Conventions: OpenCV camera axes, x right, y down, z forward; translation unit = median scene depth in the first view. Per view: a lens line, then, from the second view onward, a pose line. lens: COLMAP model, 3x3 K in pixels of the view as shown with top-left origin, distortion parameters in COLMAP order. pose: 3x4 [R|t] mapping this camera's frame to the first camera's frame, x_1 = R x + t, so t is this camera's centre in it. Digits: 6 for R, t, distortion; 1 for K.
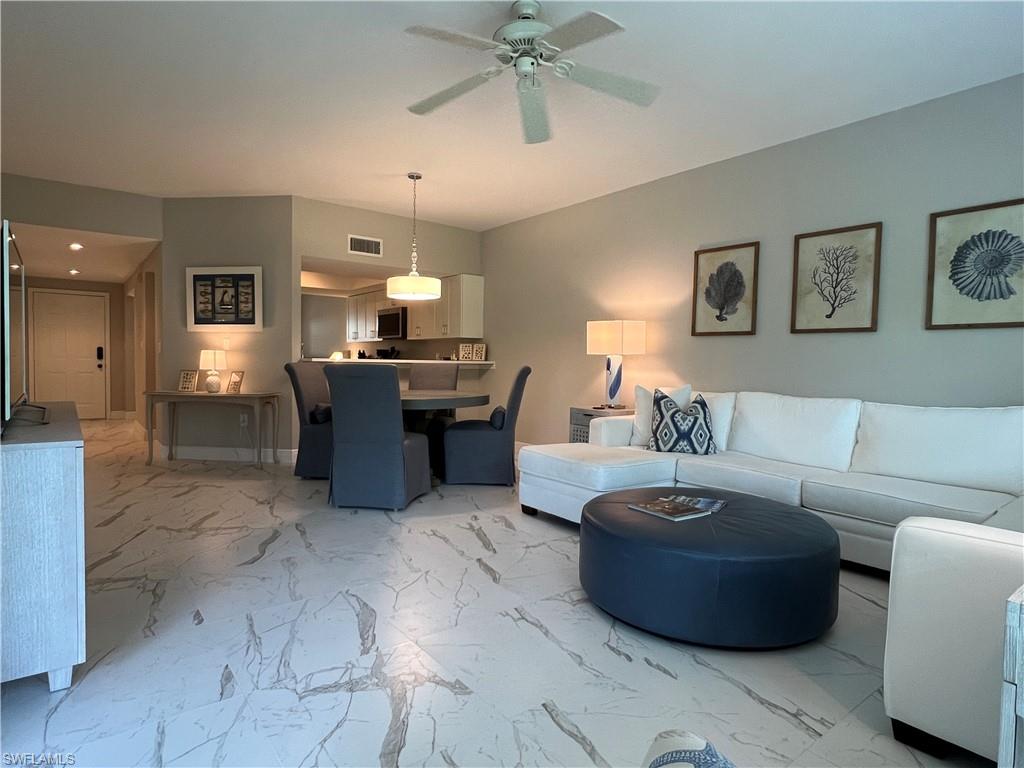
lens RADIAL K [[578.1, 0, 522.1], [0, 578.1, 385.6], [0, 0, 1]] dist [-0.006004, 0.002838]
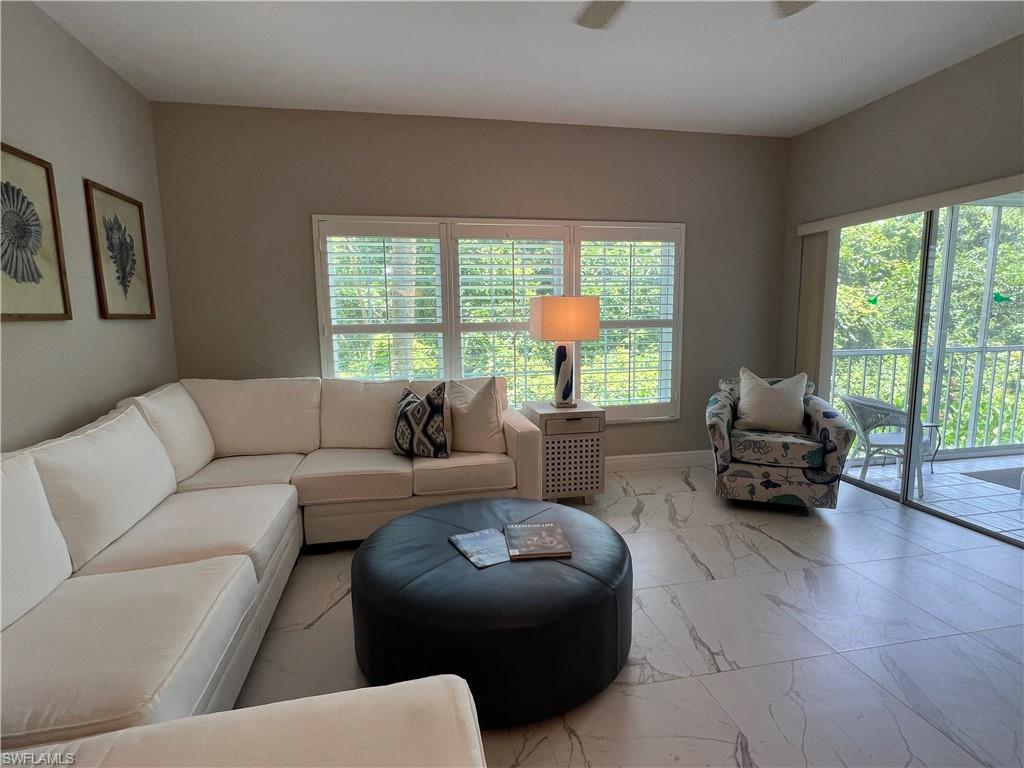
lens RADIAL K [[515.1, 0, 510.4], [0, 515.1, 387.9], [0, 0, 1]] dist [-0.008271, 0.000554]
pose [[-0.886195, -0.071038, 0.457834, -0.030653], [0.016179, 0.982828, 0.183813, -0.091949], [-0.463030, 0.170301, -0.869828, 0.955185]]
